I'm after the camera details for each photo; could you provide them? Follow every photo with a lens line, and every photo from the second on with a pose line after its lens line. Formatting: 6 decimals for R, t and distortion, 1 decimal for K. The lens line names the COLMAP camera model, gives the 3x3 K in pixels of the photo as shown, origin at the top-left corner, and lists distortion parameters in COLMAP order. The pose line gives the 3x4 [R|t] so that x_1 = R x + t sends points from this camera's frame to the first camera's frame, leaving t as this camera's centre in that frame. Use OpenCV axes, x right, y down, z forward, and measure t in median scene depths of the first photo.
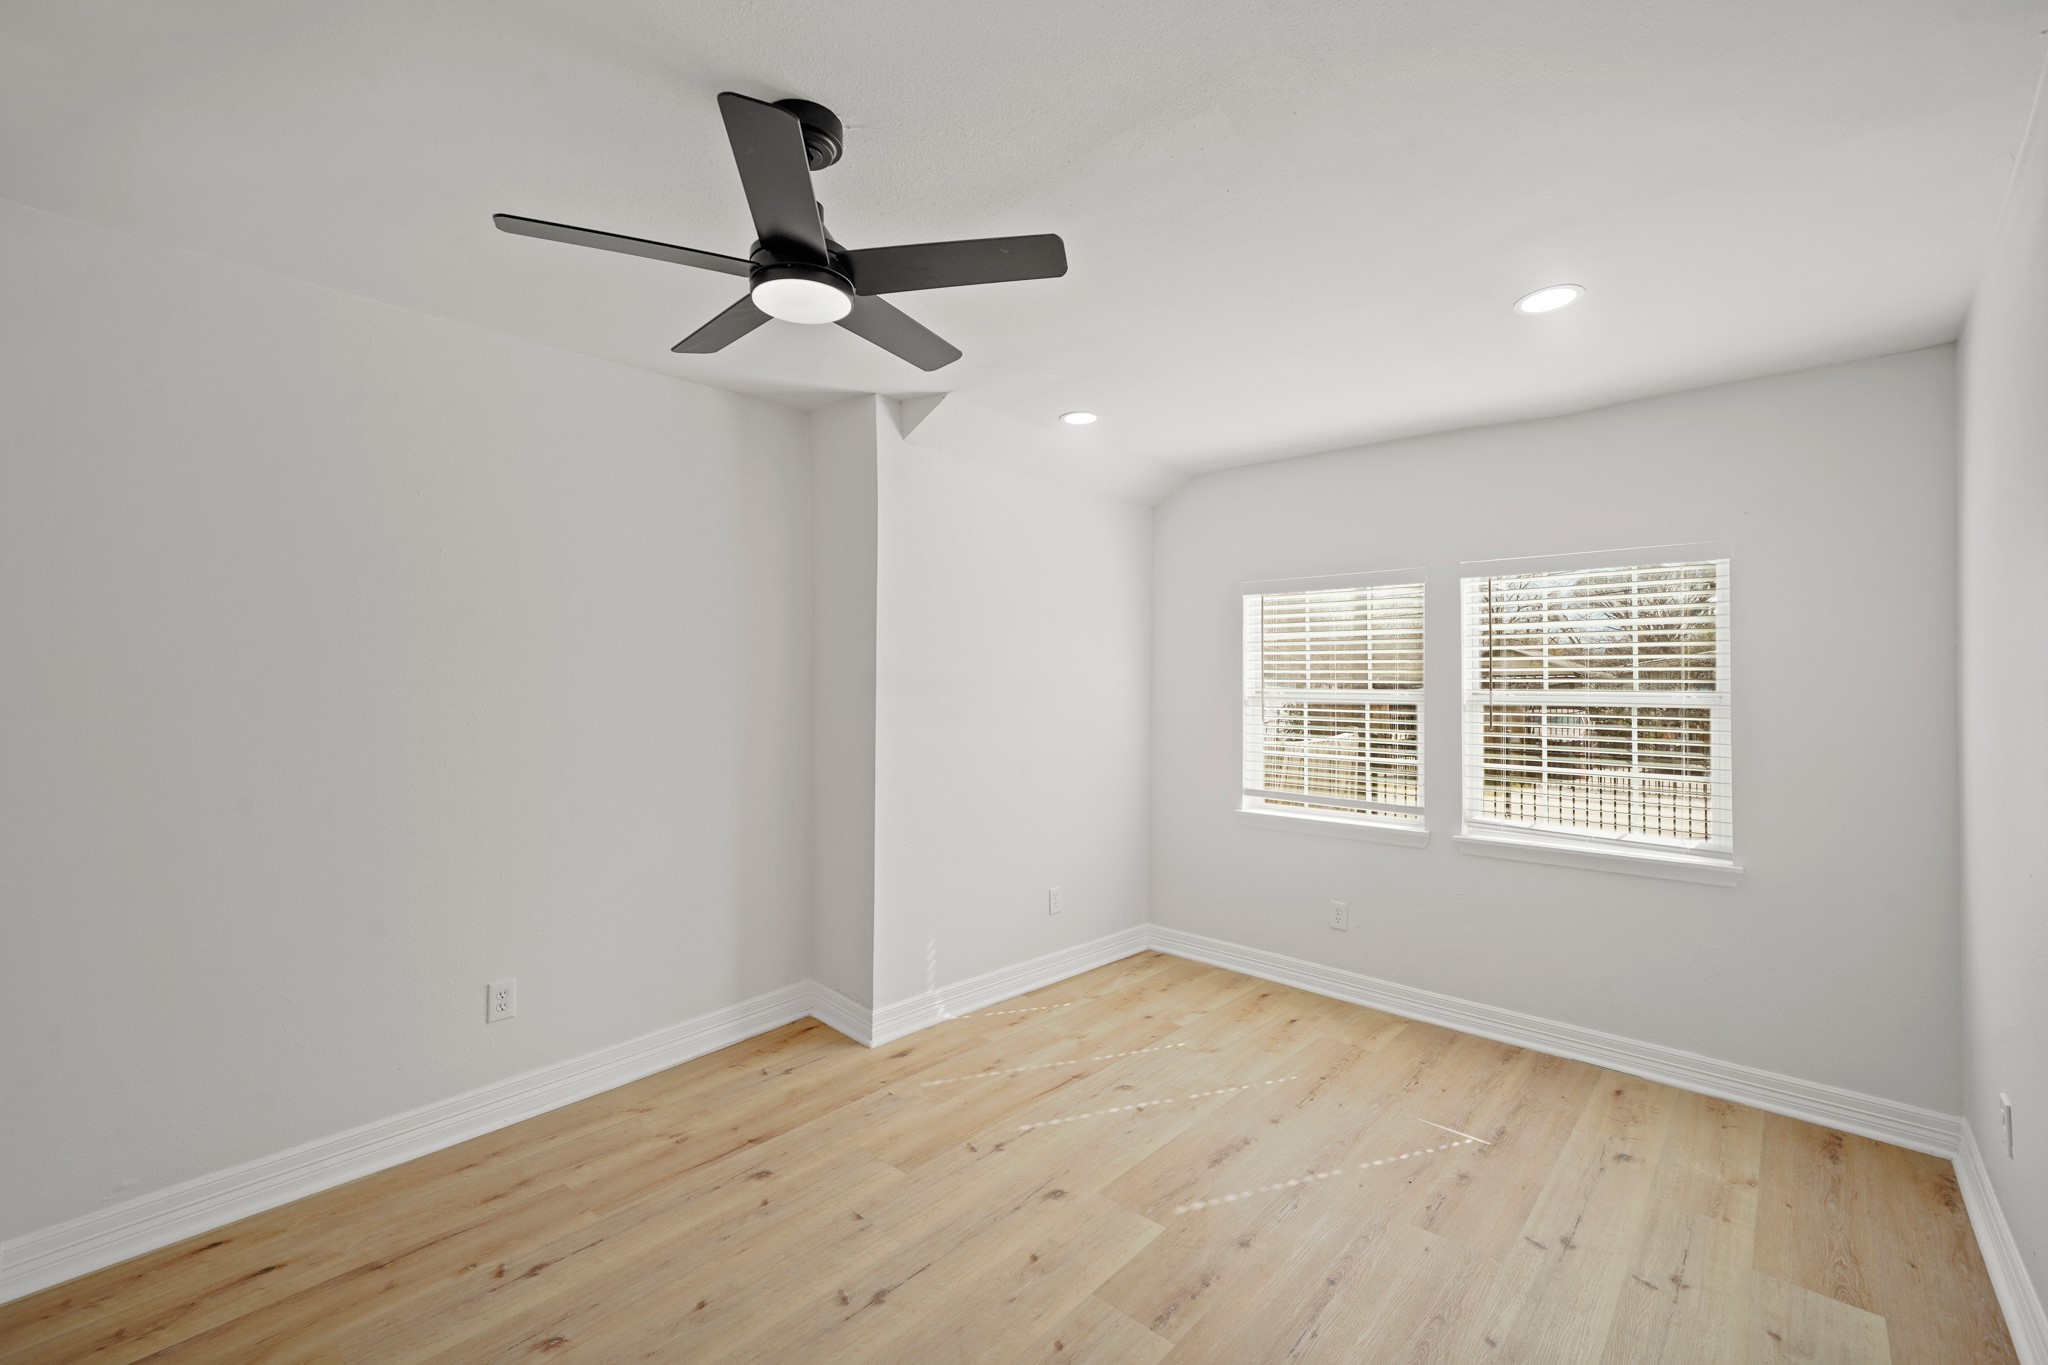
lens RADIAL K [[852.8, 0, 1016.6], [0, 852.8, 659.0], [0, 0, 1]] dist [0.012890, 0.000231]
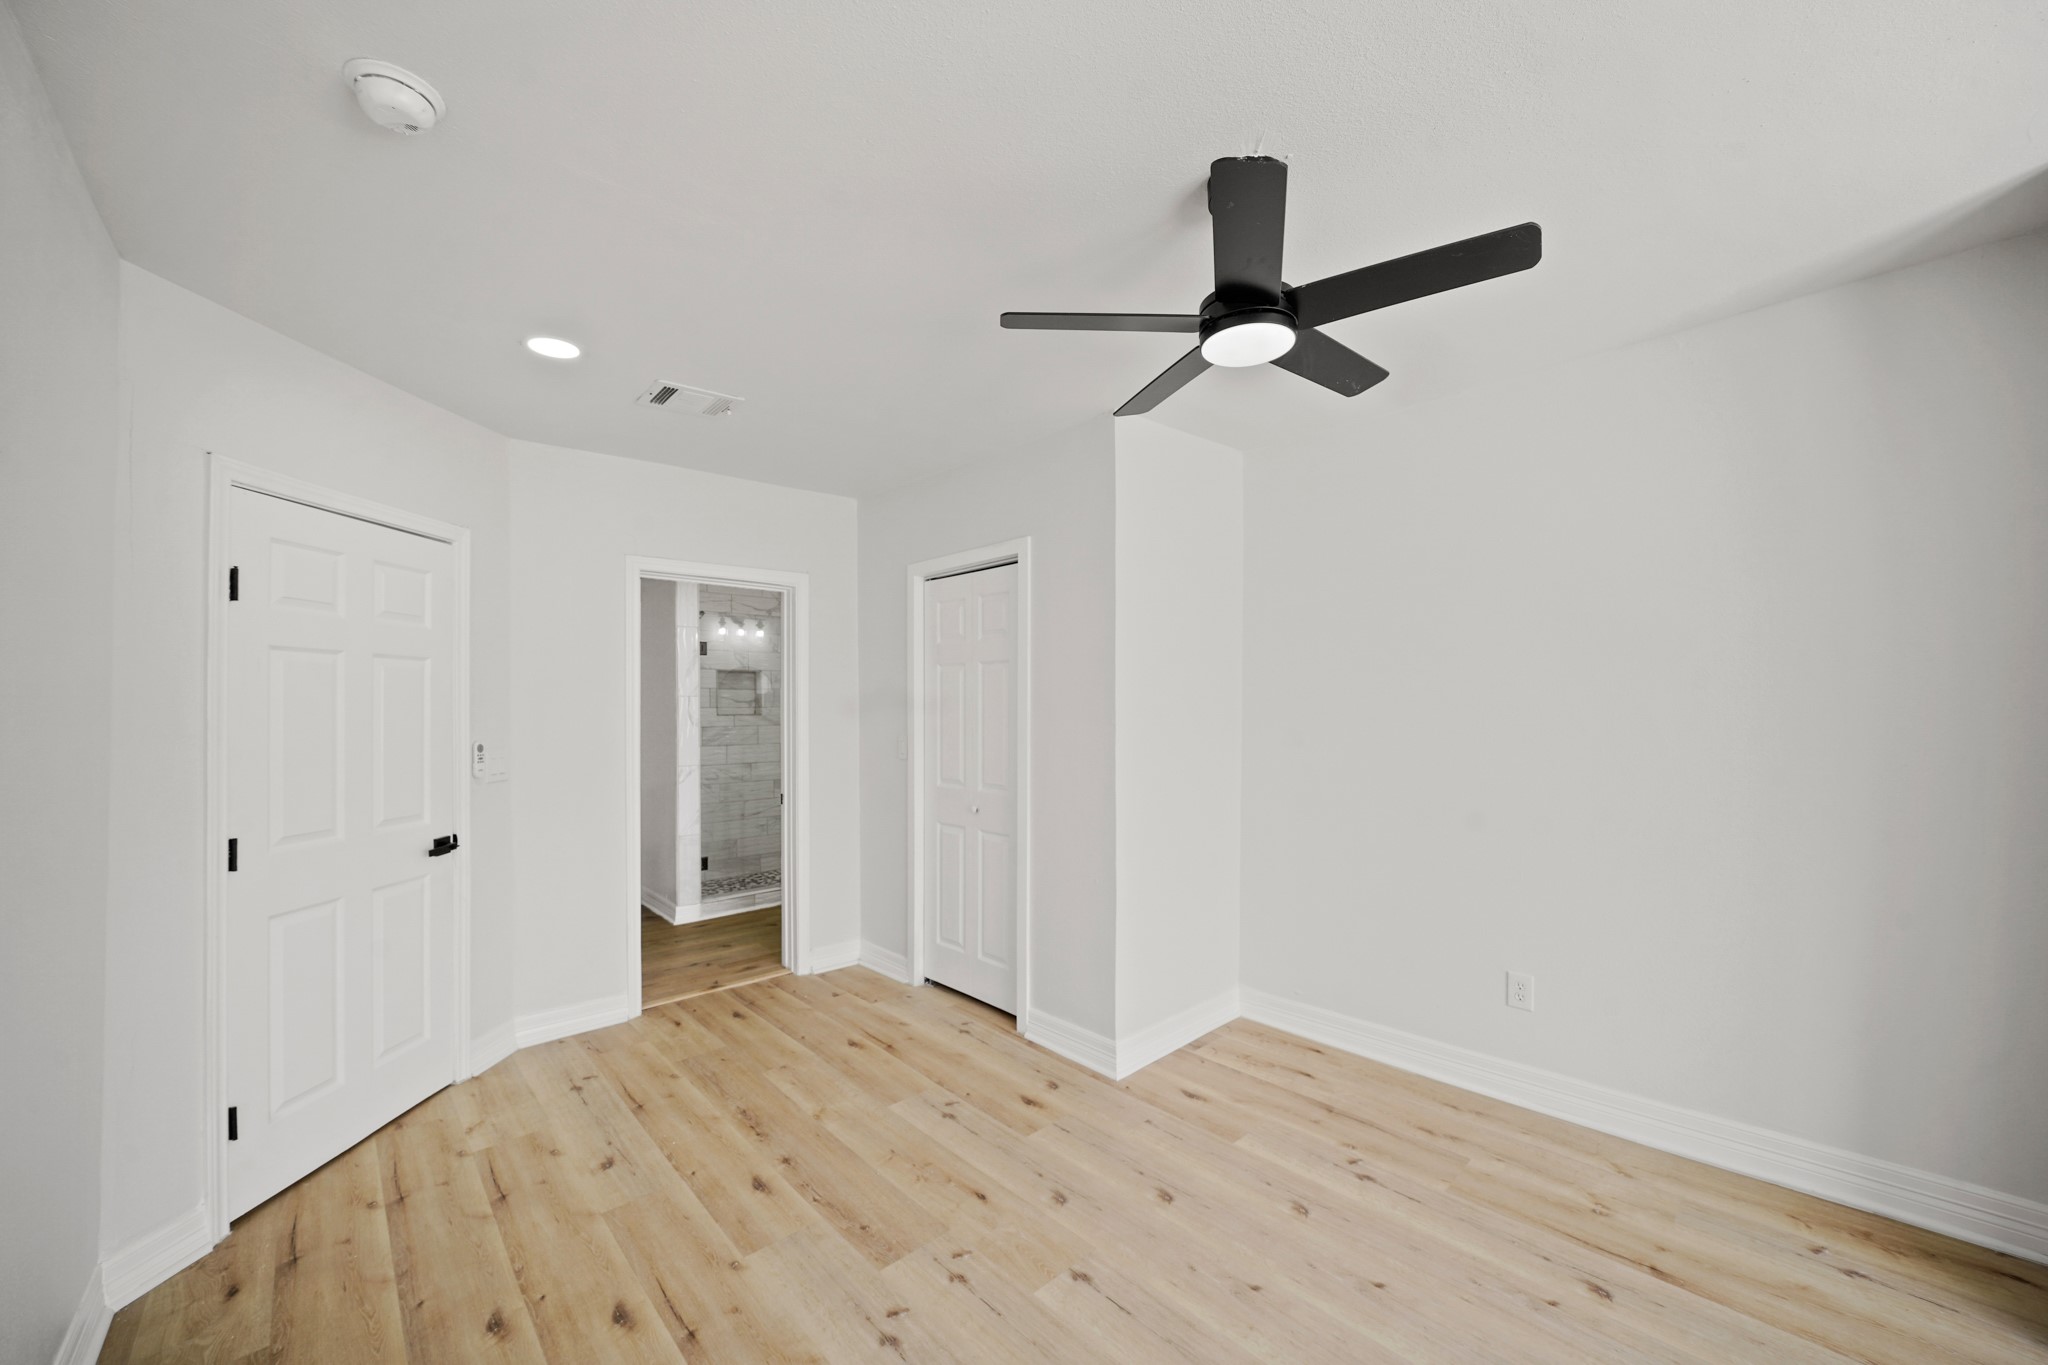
lens RADIAL K [[784.3, 0, 1010.9], [0, 784.3, 702.5], [0, 0, 1]] dist [-0.015611, 0.000208]
pose [[-0.099728, -0.009619, -0.994968, 0.393515], [0.030653, 0.999449, -0.012735, 0.025932], [0.994543, -0.031769, -0.099378, 0.423615]]
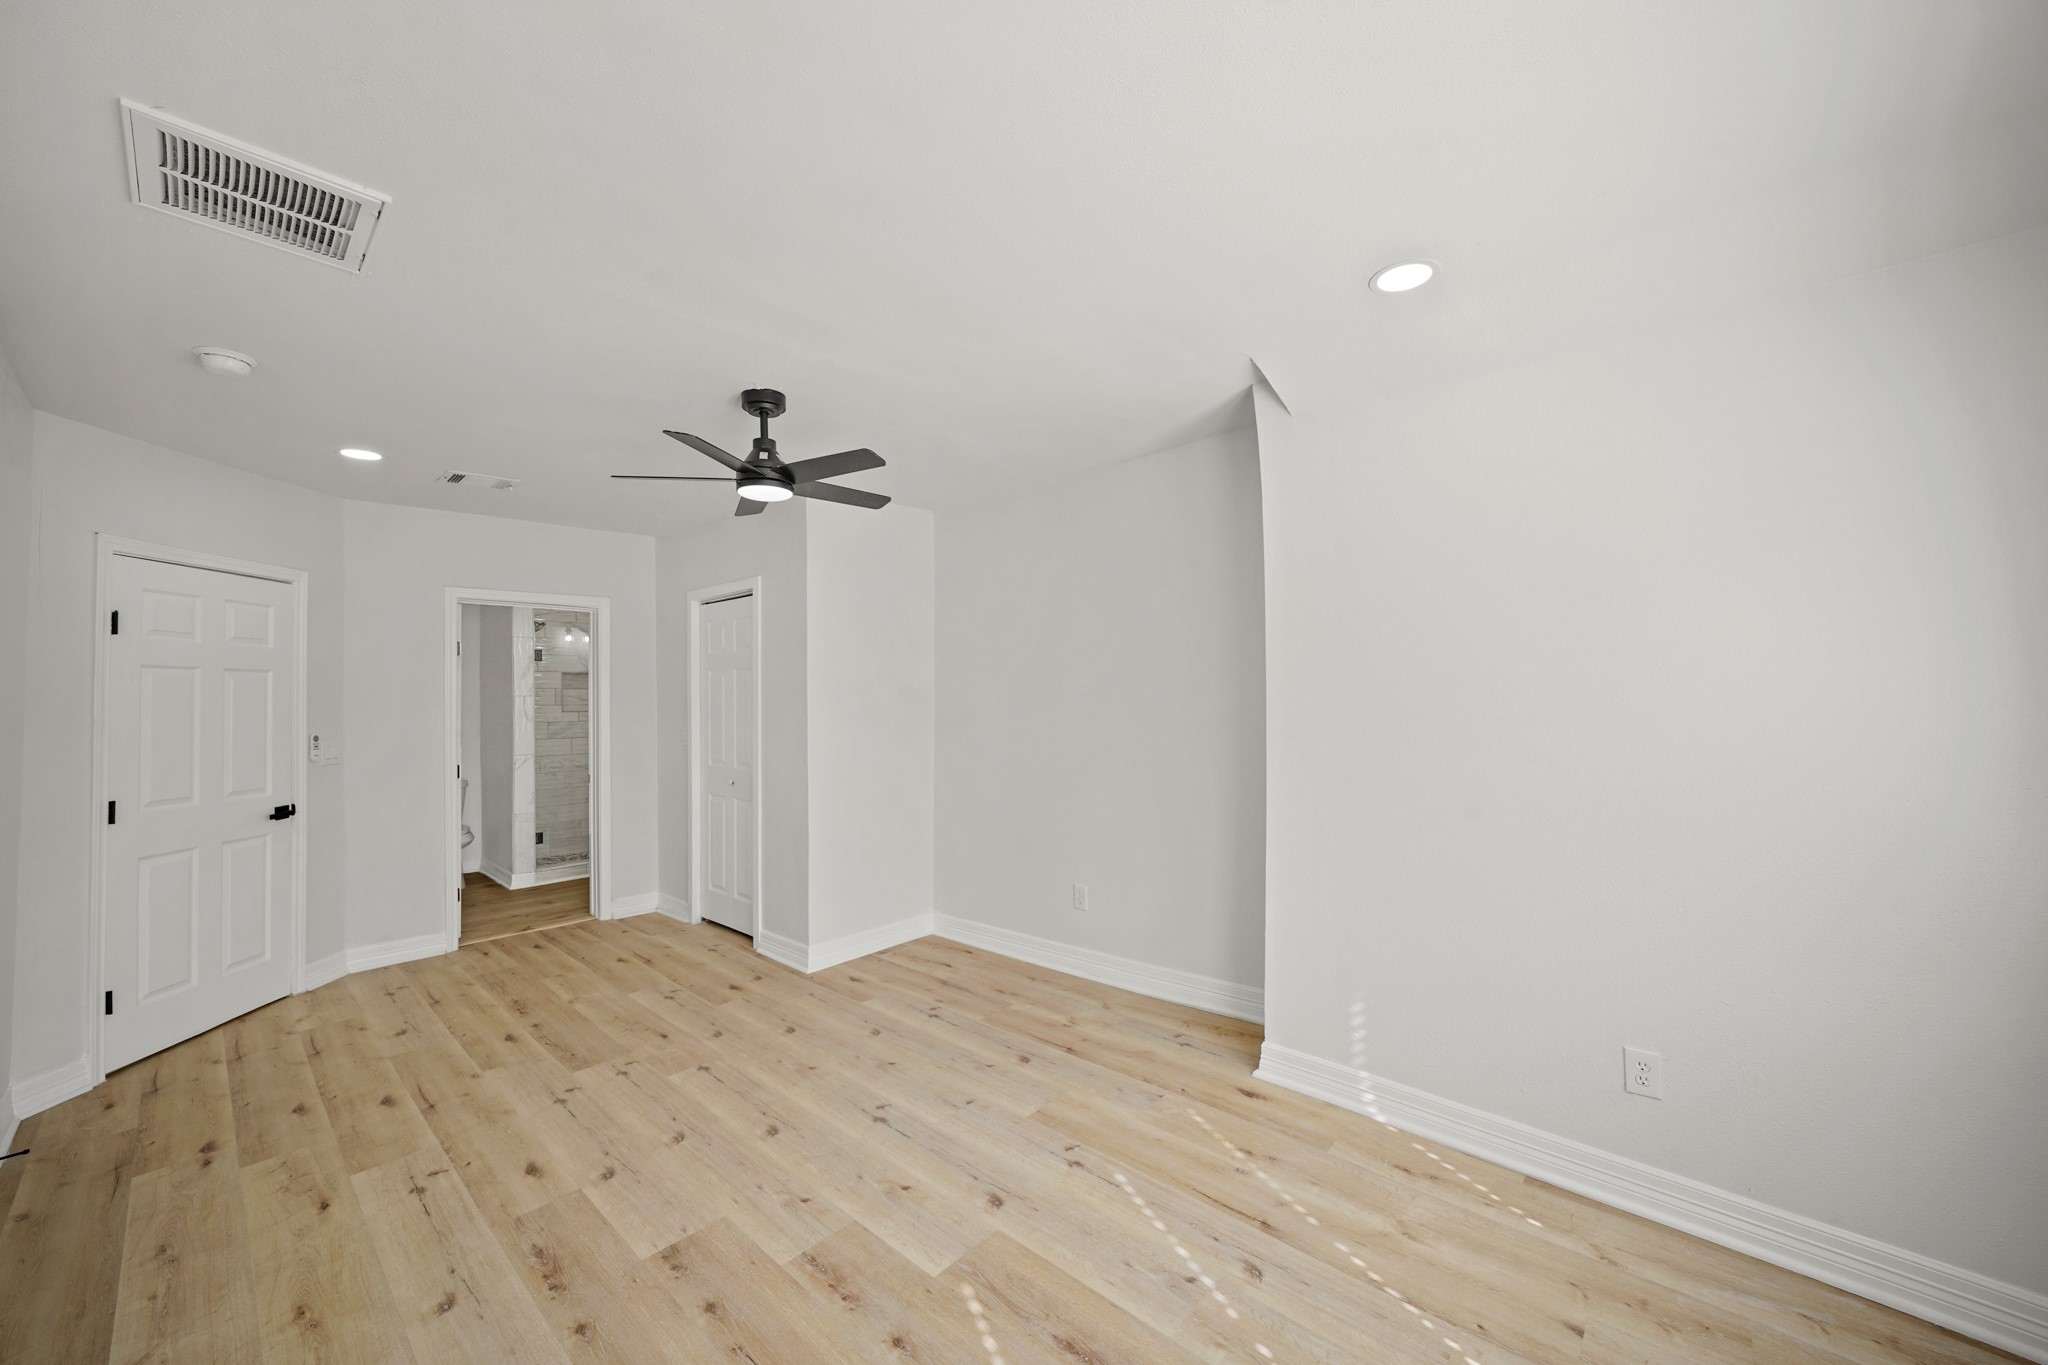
lens RADIAL K [[774.4, 0, 1014.2], [0, 774.4, 684.2], [0, 0, 1]] dist [-0.019047, 0.002245]
pose [[-0.002185, -0.025105, -0.999682, 0.729714], [0.039517, 0.998902, -0.025171, 0.037885], [0.999216, -0.039560, -0.001190, 0.802719]]
